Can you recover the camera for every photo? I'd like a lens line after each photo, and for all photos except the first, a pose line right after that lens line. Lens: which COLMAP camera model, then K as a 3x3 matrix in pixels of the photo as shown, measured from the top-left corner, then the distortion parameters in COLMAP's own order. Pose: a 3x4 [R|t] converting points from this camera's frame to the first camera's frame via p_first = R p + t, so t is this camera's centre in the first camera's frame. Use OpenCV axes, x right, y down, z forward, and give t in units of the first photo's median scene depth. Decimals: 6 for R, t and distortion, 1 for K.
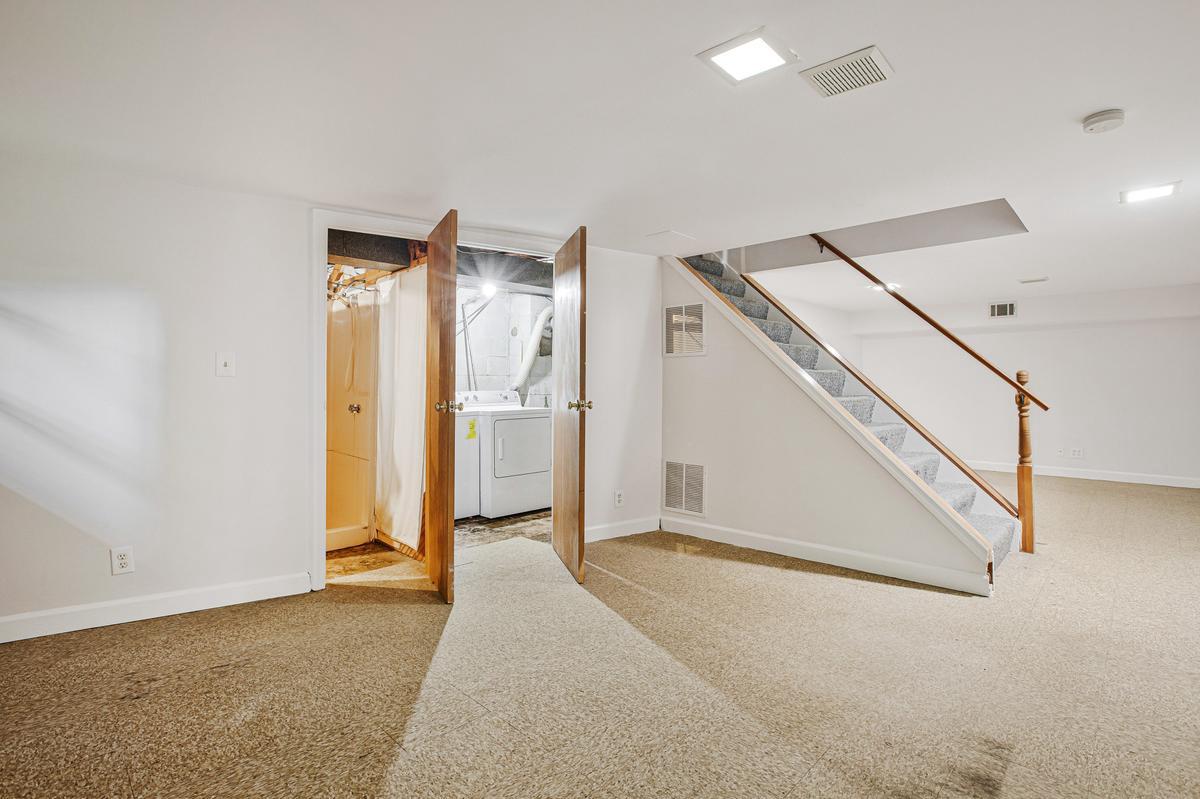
lens RADIAL K [[569.8, 0, 600.0], [0, 569.8, 405.5], [0, 0, 1]] dist [-0.036490, 0.007148]
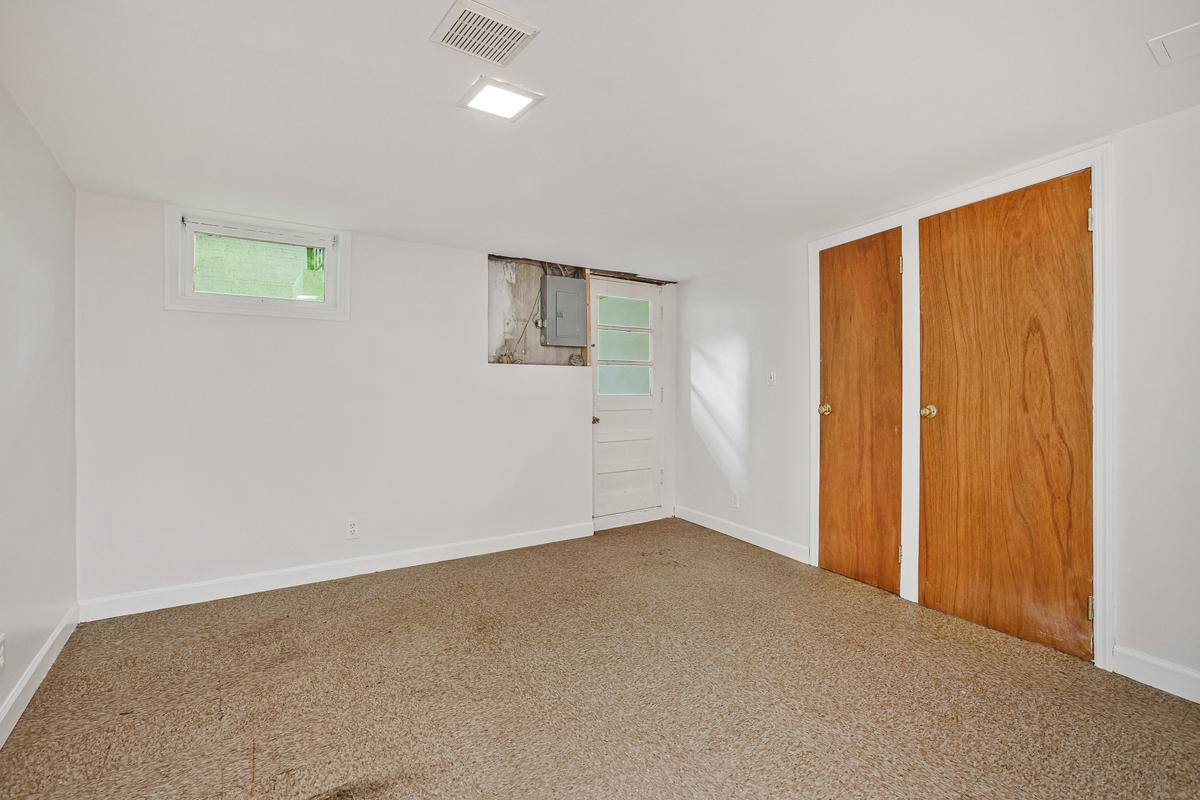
lens RADIAL K [[569.8, 0, 596.2], [0, 569.8, 390.9], [0, 0, 1]] dist [-0.036490, 0.007148]
pose [[-0.197275, -0.014109, -0.980247, 1.204504], [-0.011869, 0.999858, -0.012002, -0.020783], [0.980276, 0.009267, -0.197414, 1.286040]]
